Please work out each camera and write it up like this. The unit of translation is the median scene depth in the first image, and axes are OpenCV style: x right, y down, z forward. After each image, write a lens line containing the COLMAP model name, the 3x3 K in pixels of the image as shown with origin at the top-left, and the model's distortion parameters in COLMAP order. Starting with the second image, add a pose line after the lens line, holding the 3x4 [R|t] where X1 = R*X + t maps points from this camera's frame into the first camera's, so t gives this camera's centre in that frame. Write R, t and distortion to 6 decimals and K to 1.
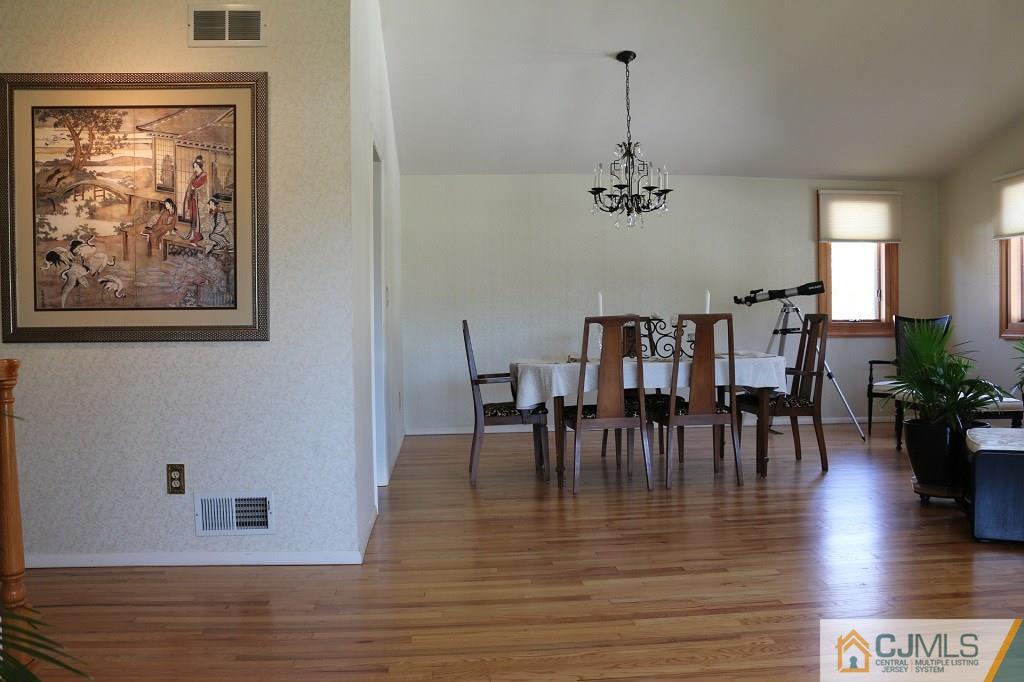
lens RADIAL K [[852.3, 0, 512.0], [0, 852.3, 341.0], [0, 0, 1]] dist [-0.146327, 0.120761]
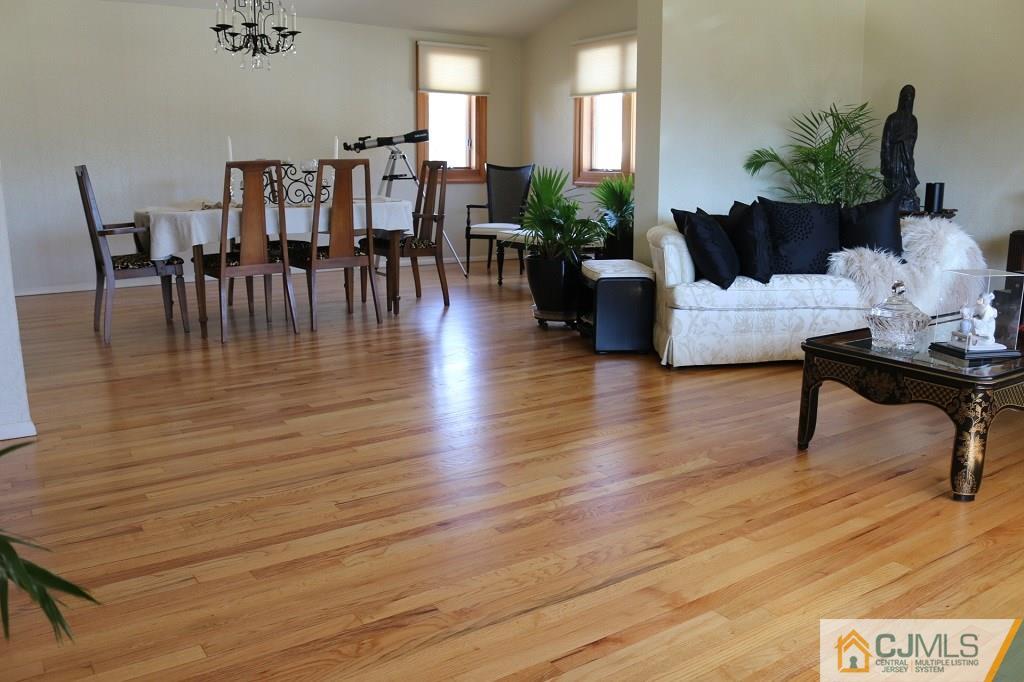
lens RADIAL K [[852.3, 0, 512.0], [0, 852.3, 341.0], [0, 0, 1]] dist [-0.146327, 0.120761]
pose [[0.864575, -0.084989, 0.495264, -0.110967], [-0.004202, 0.984336, 0.176251, 0.003614], [-0.502486, -0.154463, 0.850676, -0.001773]]
